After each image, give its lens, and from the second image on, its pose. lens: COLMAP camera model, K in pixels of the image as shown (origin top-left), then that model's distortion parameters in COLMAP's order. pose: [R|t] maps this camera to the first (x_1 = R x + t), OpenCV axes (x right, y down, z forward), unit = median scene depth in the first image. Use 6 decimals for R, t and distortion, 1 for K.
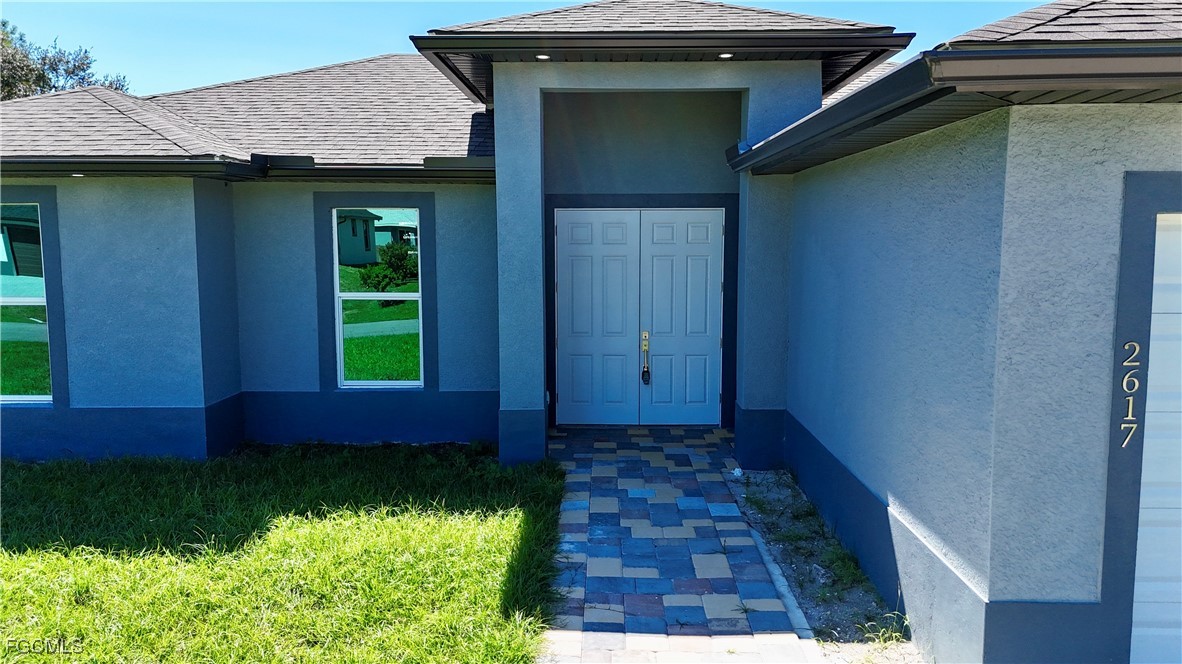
lens RADIAL K [[873.3, 0, 589.6], [0, 873.3, 335.3], [0, 0, 1]] dist [0.034776, -0.010598]
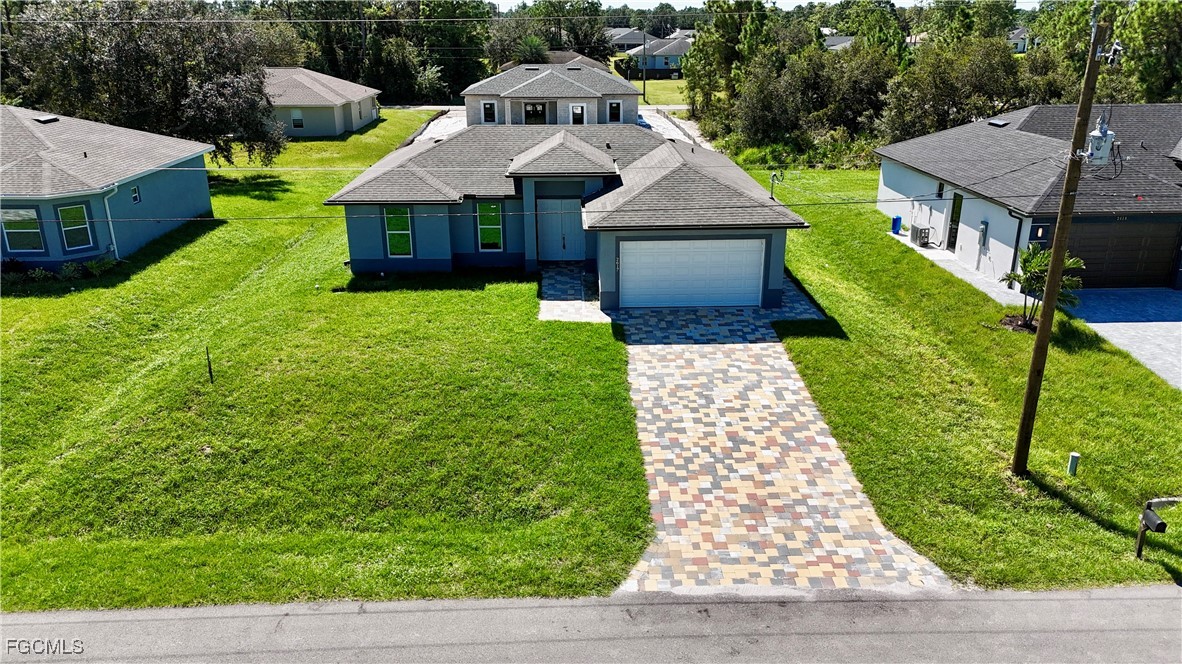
lens RADIAL K [[873.3, 0, 592.6], [0, 873.3, 332.9], [0, 0, 1]] dist [0.034776, -0.010598]
pose [[0.998967, -0.016064, 0.042499, 0.029633], [0.005769, 0.972688, 0.232047, -0.528365], [-0.045066, -0.231562, 0.971776, -3.077817]]
